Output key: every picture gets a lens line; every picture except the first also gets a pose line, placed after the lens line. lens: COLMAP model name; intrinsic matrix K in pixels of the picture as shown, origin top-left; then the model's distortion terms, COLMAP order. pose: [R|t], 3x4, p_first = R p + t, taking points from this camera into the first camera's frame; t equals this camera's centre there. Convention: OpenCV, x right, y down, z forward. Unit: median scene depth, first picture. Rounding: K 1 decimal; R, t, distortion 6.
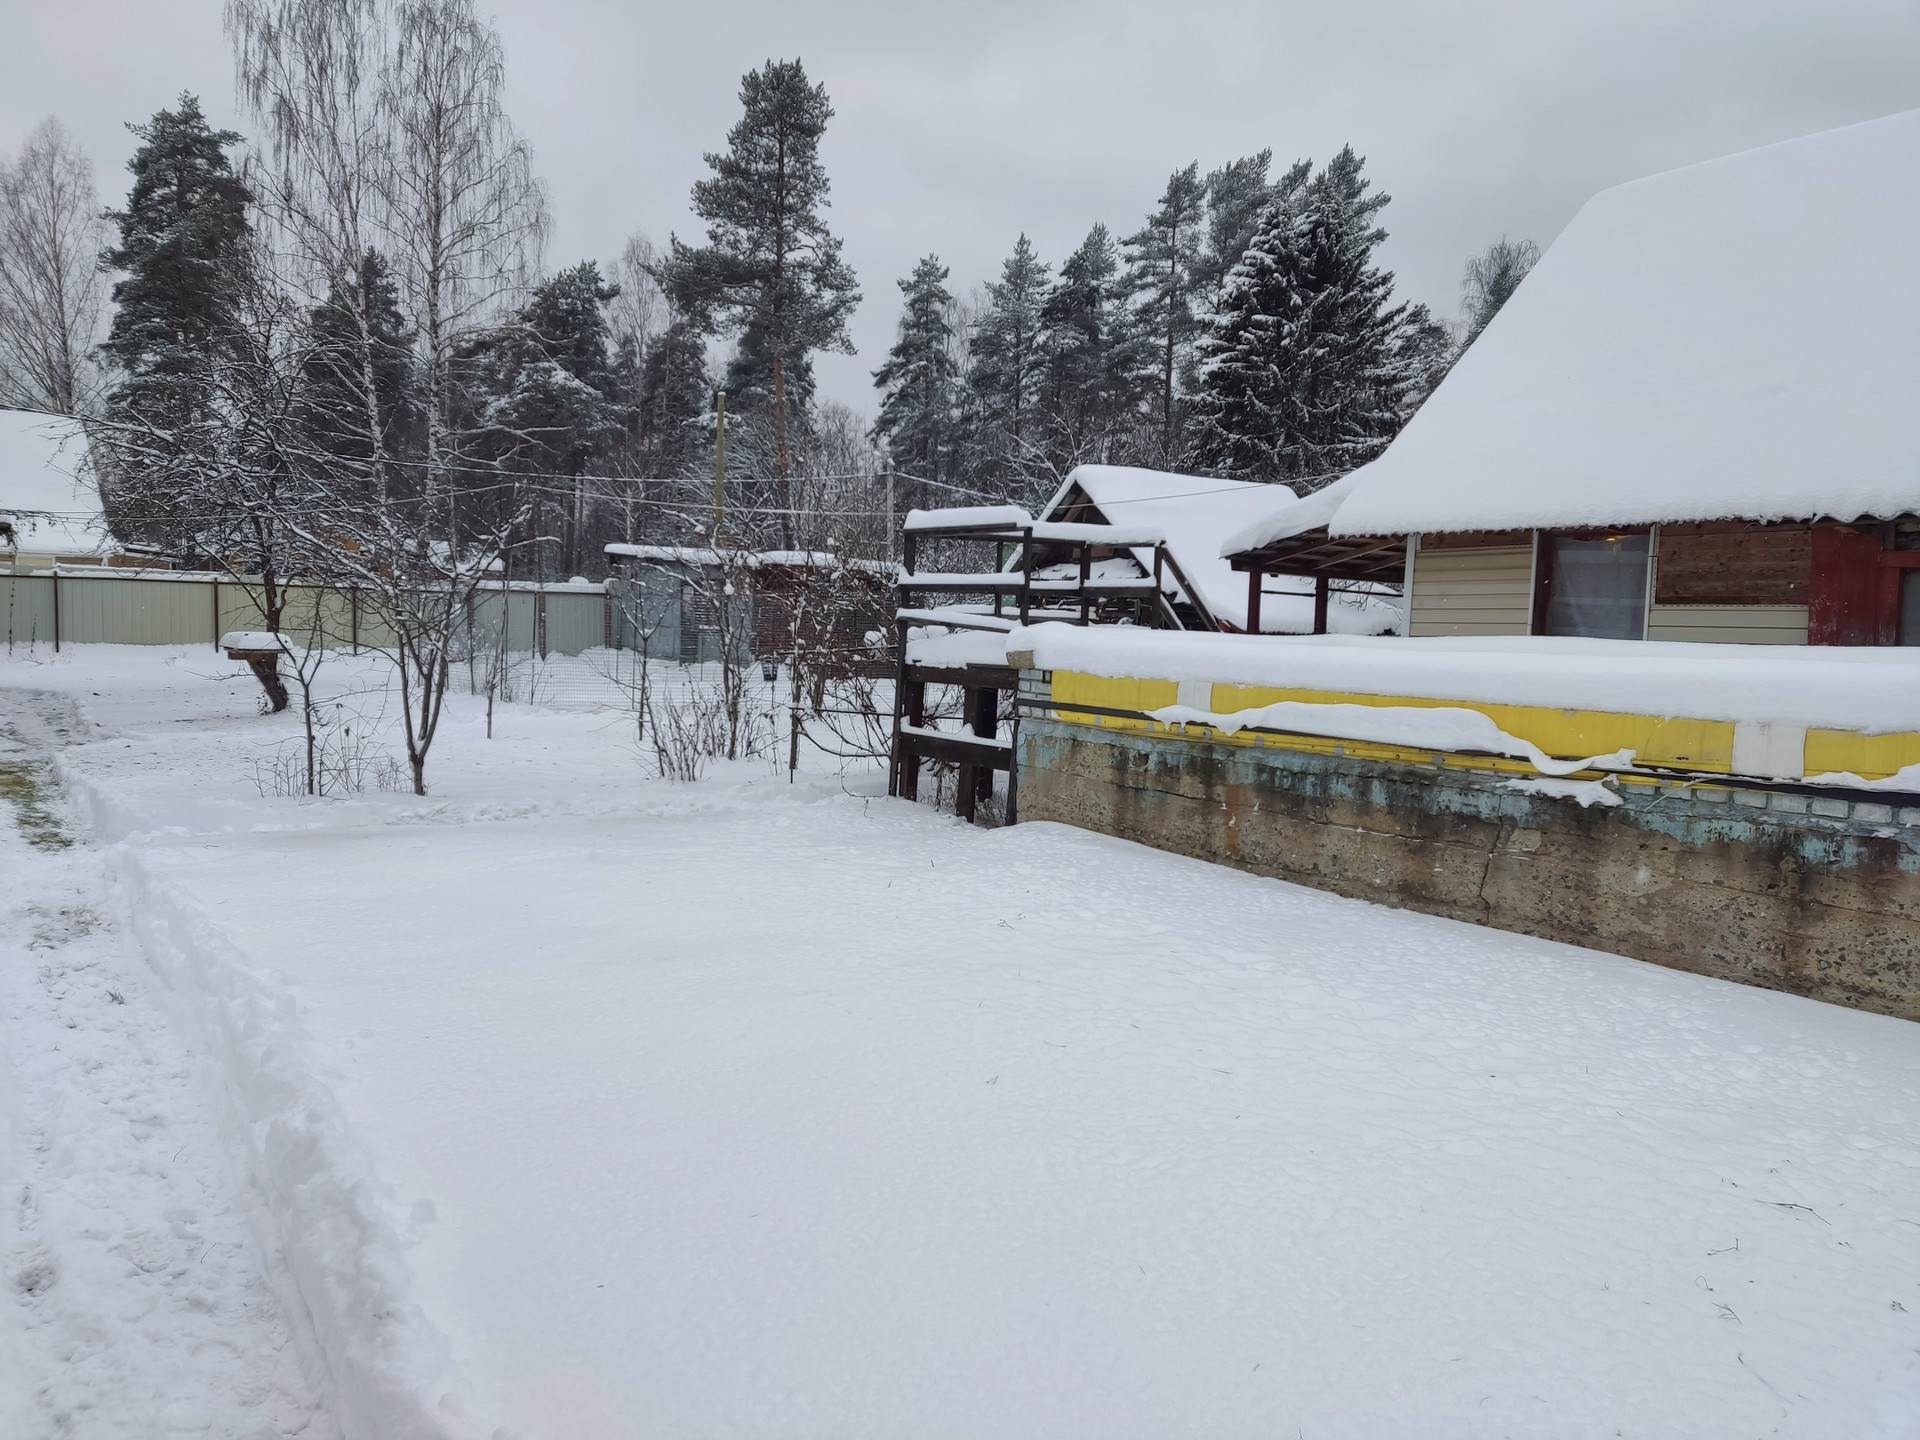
lens RADIAL K [[1390.7, 0, 956.6], [0, 1390.7, 718.8], [0, 0, 1]] dist [0.013857, 0.001008]
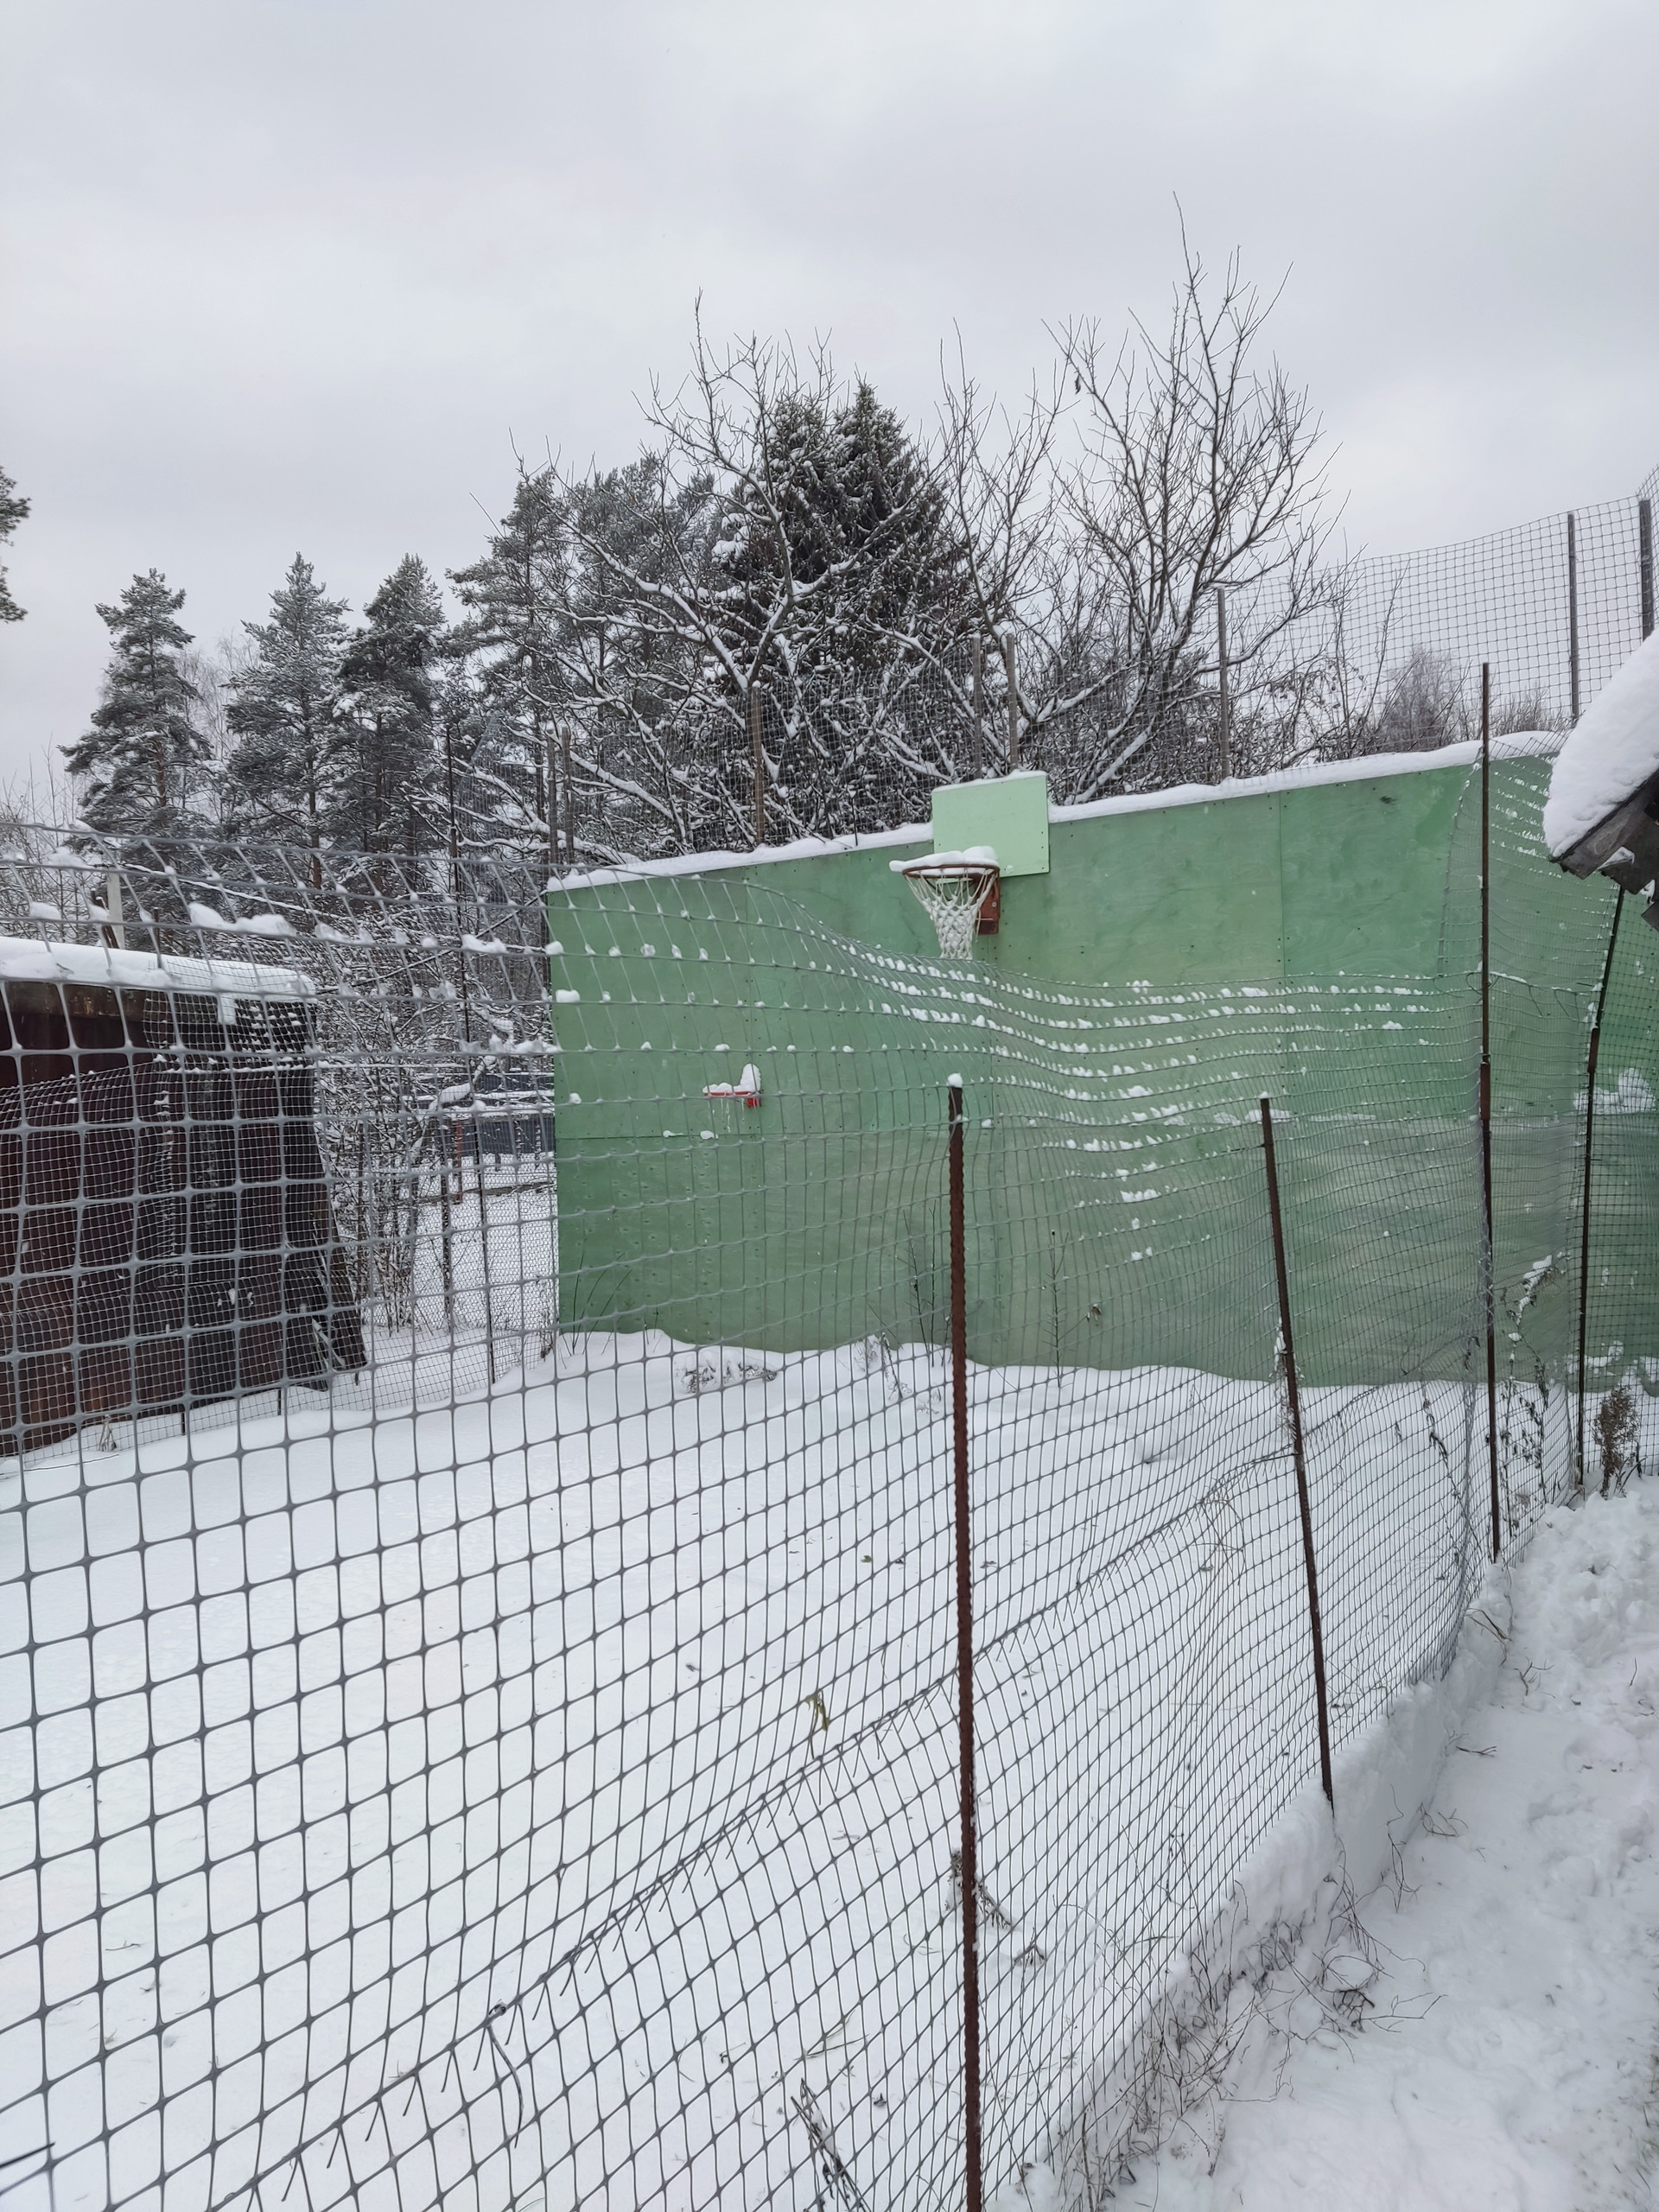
lens RADIAL K [[1602.3, 0, 832.5], [0, 1602.3, 1129.2], [0, 0, 1]] dist [0.013857, 0.001008]
pose [[0.929090, -0.066797, 0.363773, -0.013622], [0.089524, 0.994924, -0.045957, -0.018987], [-0.358856, 0.075265, 0.930353, 0.223266]]
